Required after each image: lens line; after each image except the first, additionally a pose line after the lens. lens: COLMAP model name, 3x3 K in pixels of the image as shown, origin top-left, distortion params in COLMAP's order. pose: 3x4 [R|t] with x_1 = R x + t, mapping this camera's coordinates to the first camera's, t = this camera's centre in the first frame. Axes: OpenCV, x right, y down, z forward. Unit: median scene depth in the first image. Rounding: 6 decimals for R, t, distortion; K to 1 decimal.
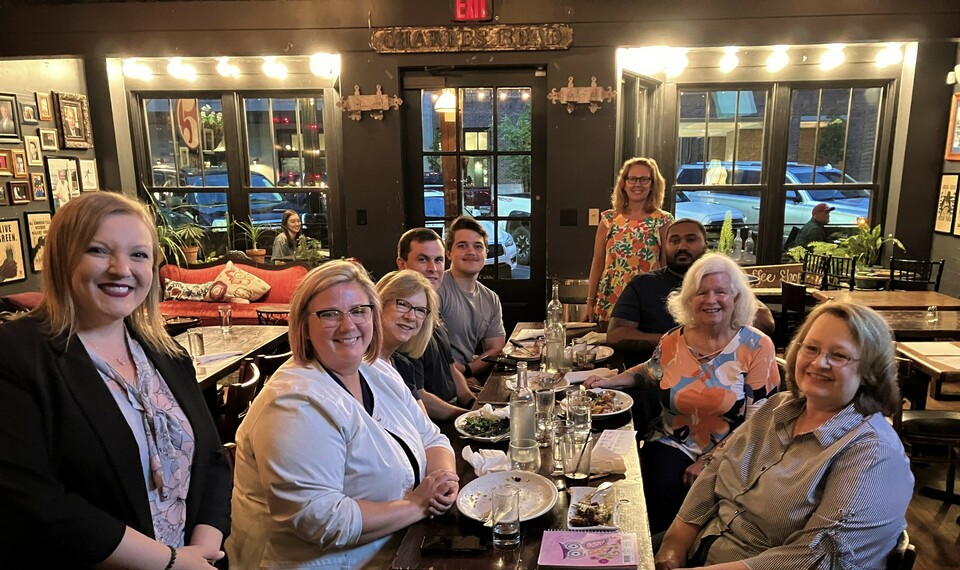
lens RADIAL K [[867.1, 0, 481.1], [0, 867.1, 363.6], [0, 0, 1]] dist [-0.012350, 0.000000]
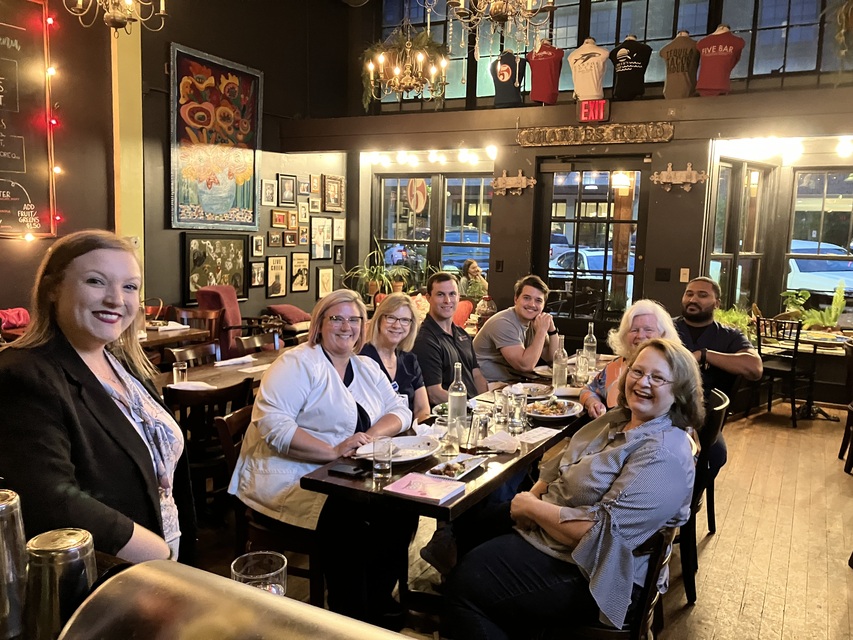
lens RADIAL K [[696.1, 0, 426.3], [0, 696.1, 320.0], [0, 0, 1]] dist [-0.003161, 0.010381]
pose [[0.926272, 0.076339, -0.369043, 0.150584], [-0.111000, 0.991092, -0.073589, 0.006309], [0.360138, 0.109127, 0.926494, -0.030093]]
